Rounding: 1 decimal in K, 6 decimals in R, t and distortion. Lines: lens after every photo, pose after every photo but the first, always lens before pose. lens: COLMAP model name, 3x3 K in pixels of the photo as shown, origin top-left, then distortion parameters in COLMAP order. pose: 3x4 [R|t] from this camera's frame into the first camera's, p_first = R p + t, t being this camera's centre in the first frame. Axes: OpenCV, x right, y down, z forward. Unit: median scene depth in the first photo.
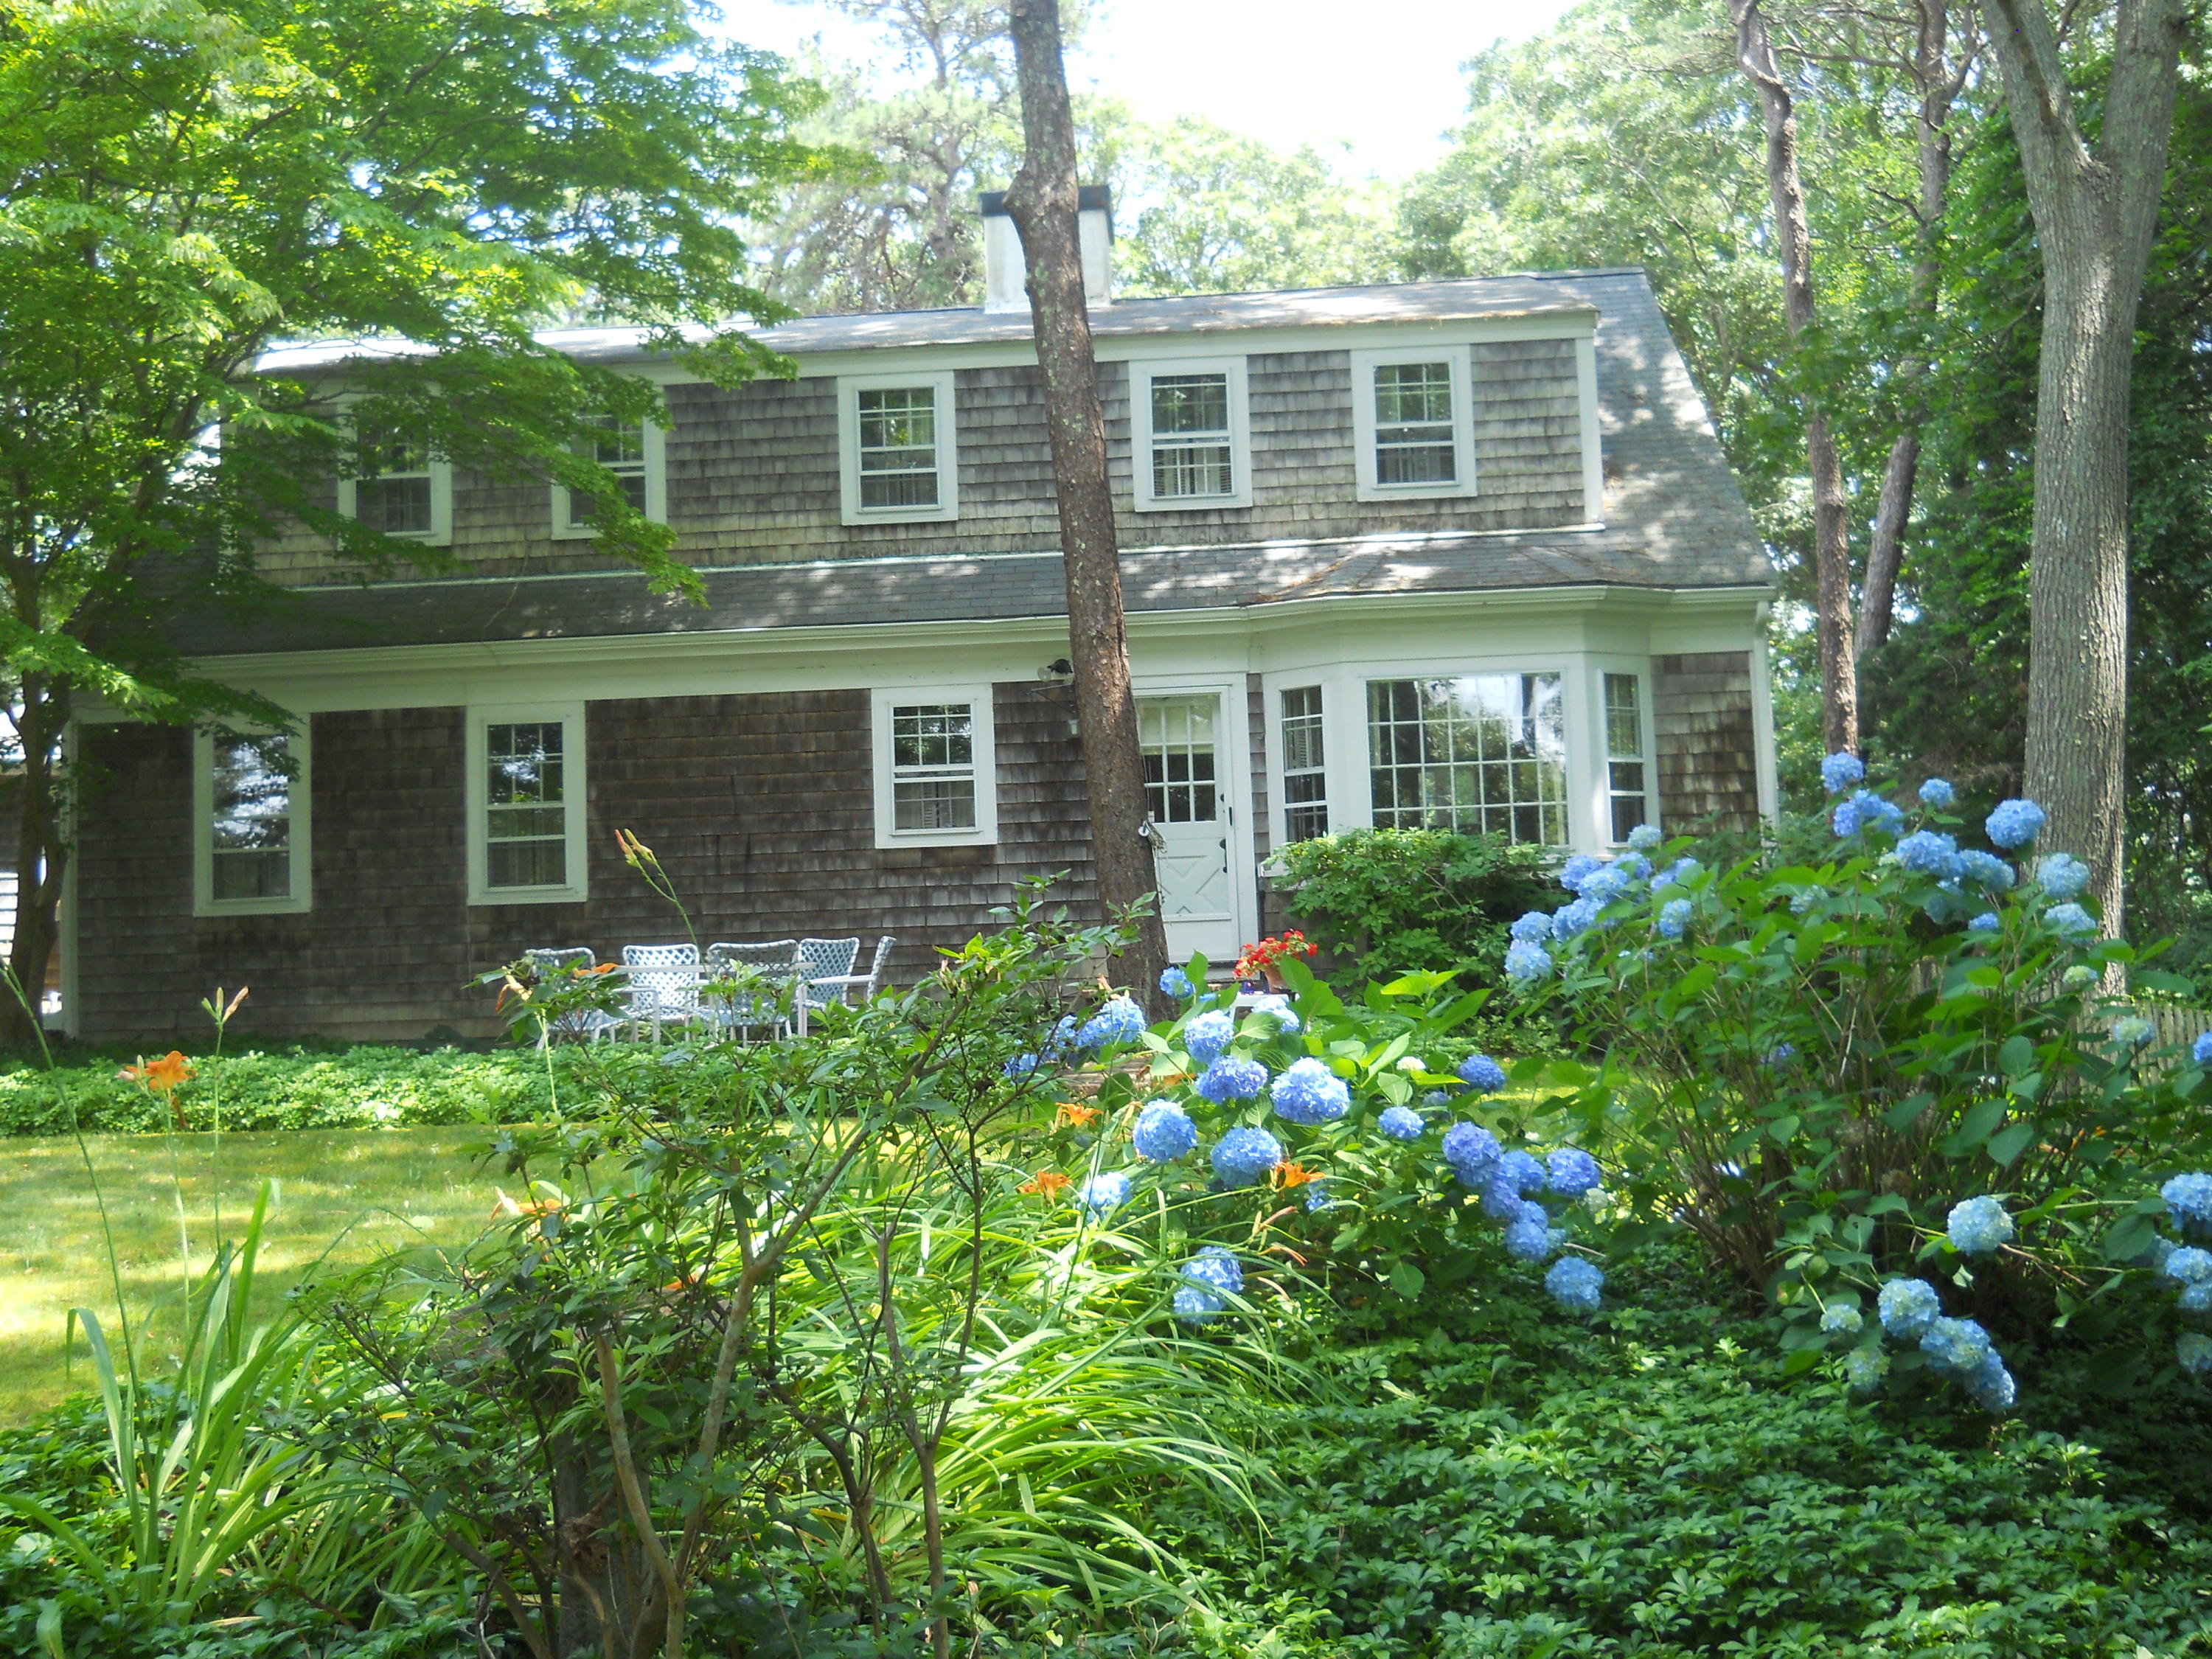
lens RADIAL K [[2396.3, 0, 1104.7], [0, 2396.3, 797.6], [0, 0, 1]] dist [-0.015741, -0.005920]
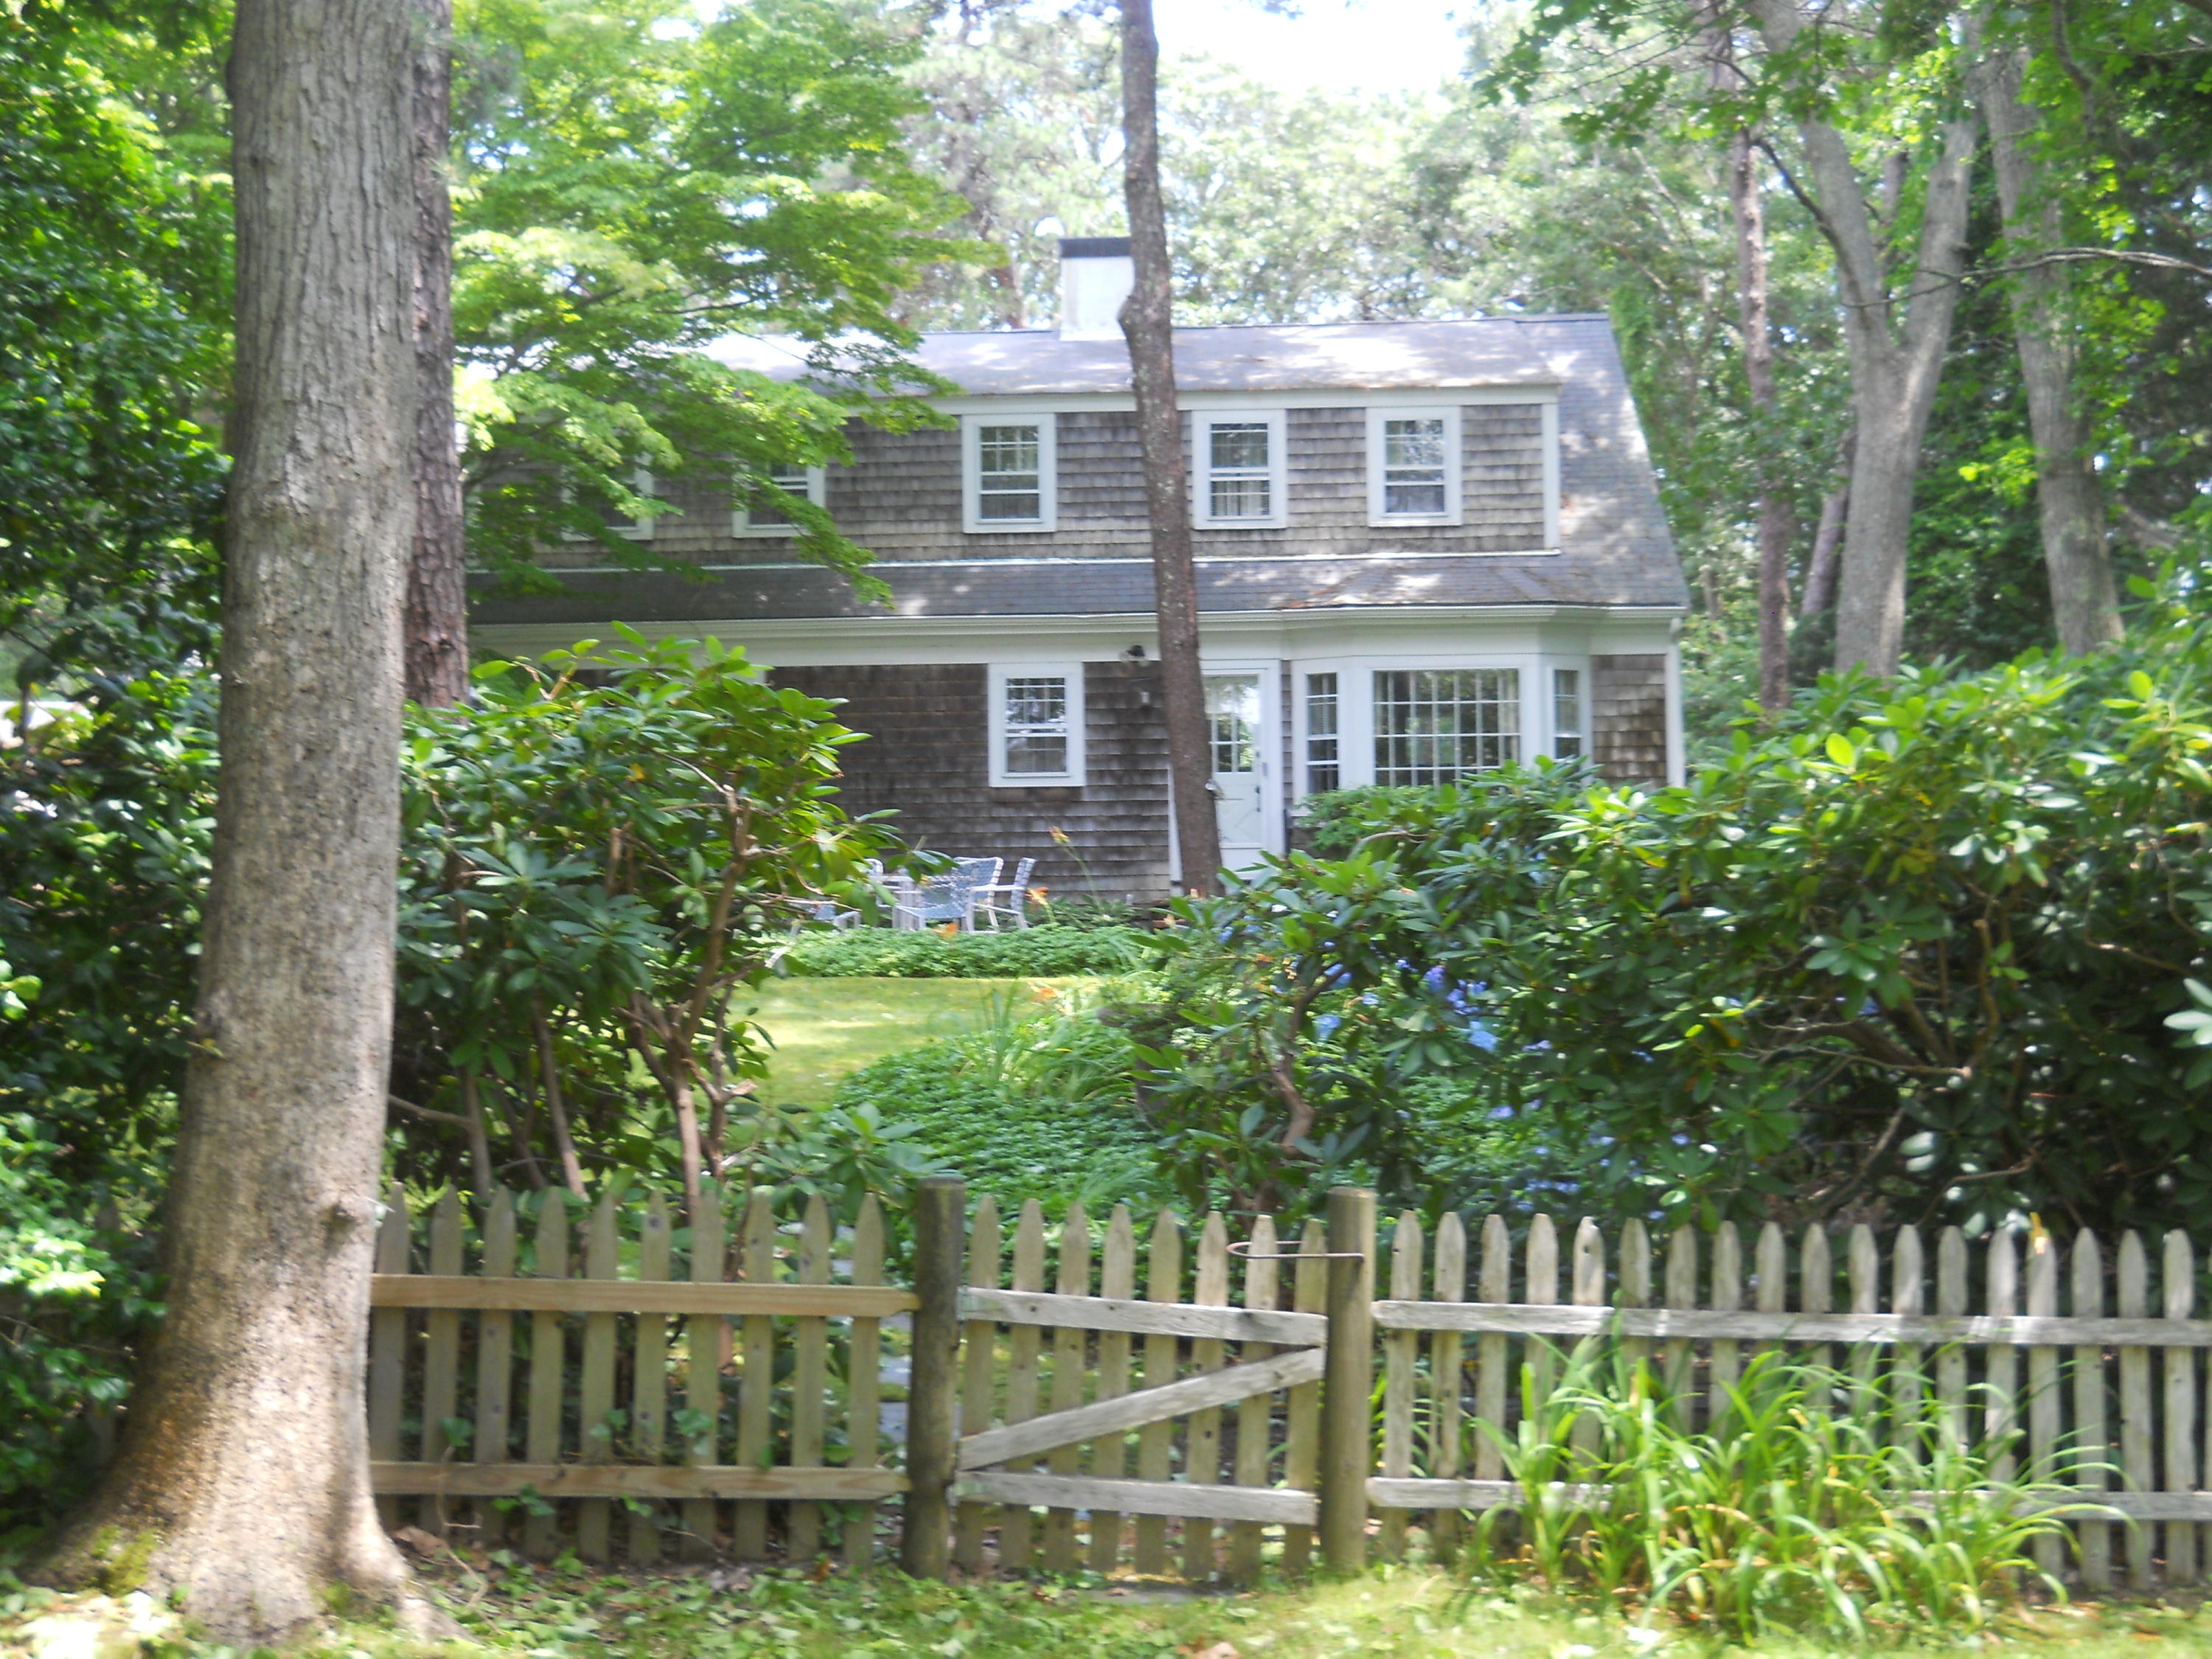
lens RADIAL K [[2798.6, 0, 979.0], [0, 2798.6, 831.3], [0, 0, 1]] dist [-0.008220, -0.019121]
pose [[0.999579, 0.023636, -0.016805, -0.074919], [-0.022603, 0.997990, 0.059201, -0.044310], [0.018171, -0.058797, 0.998105, -0.516586]]
